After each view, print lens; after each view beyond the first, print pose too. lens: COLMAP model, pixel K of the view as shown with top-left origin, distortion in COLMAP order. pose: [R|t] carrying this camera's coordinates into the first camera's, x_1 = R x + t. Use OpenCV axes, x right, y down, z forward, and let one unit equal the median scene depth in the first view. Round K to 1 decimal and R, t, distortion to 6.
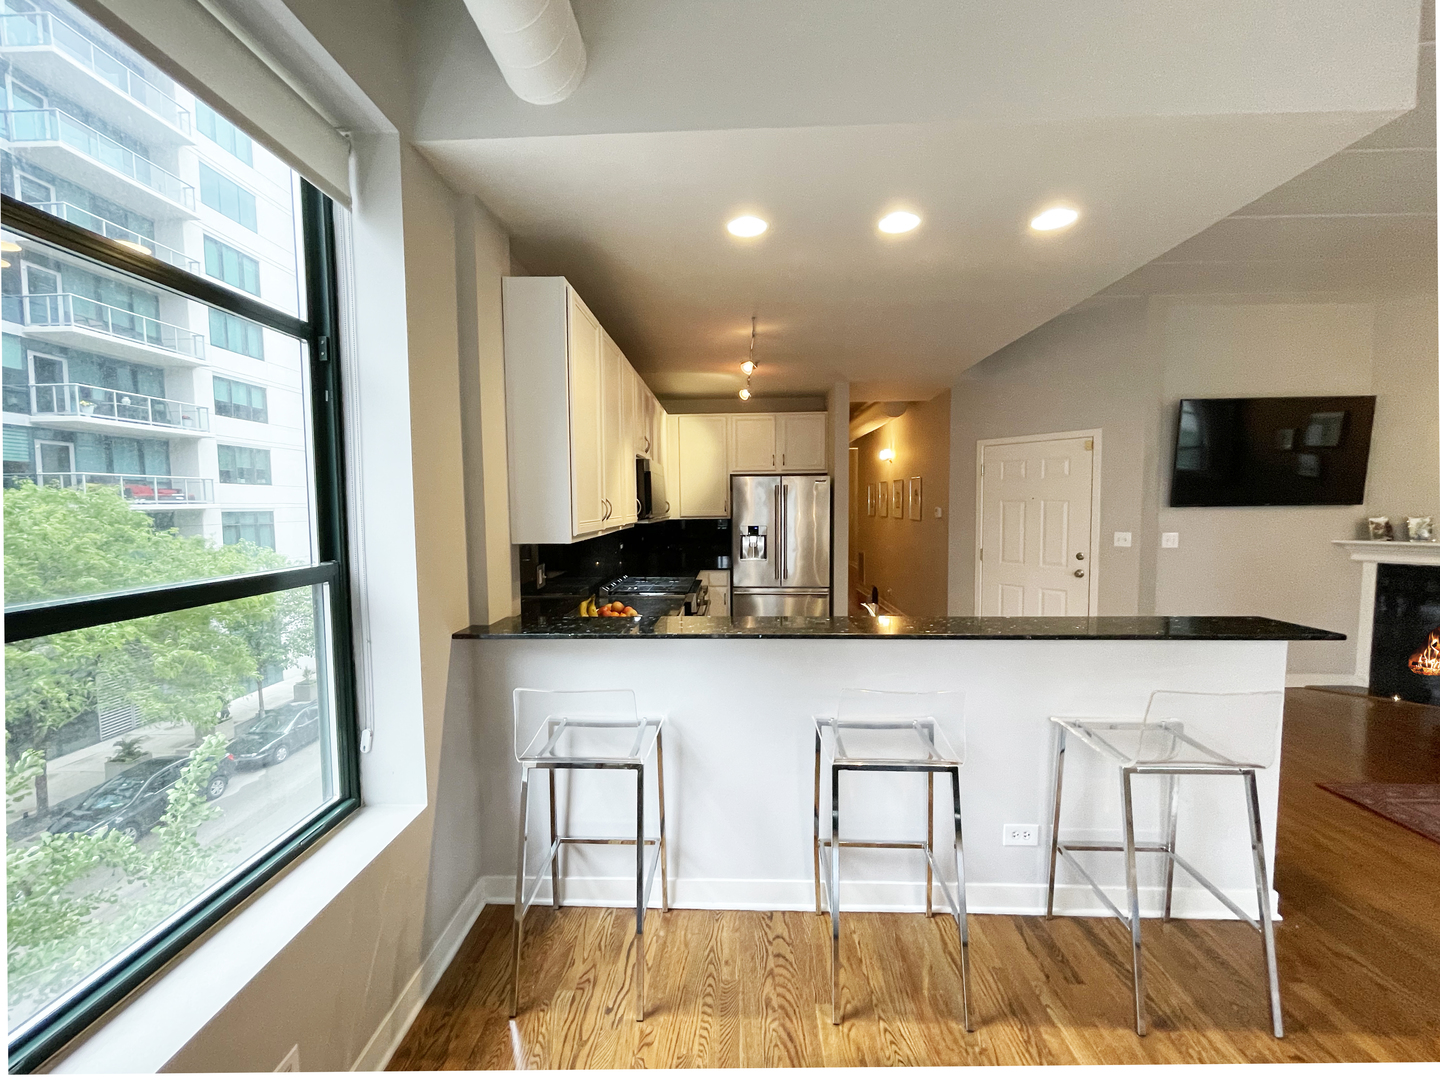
lens RADIAL K [[645.4, 0, 720.0], [0, 645.4, 540.0], [0, 0, 1]] dist [0.000335, 0.000099]
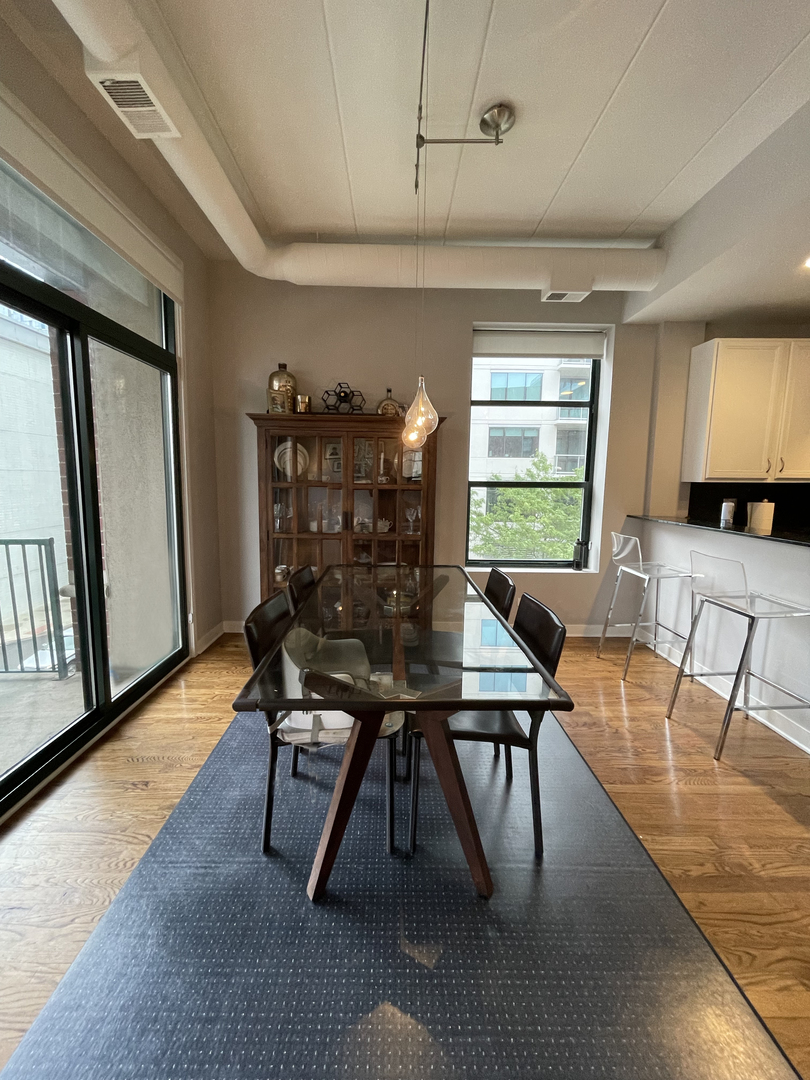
lens RADIAL K [[484.1, 0, 405.0], [0, 484.1, 540.0], [0, 0, 1]] dist [0.000335, 0.000099]
pose [[0.048428, 0.138125, -0.989230, 1.170205], [-0.077256, 0.987943, 0.134163, 0.050430], [0.995834, 0.069927, 0.058515, 0.051067]]
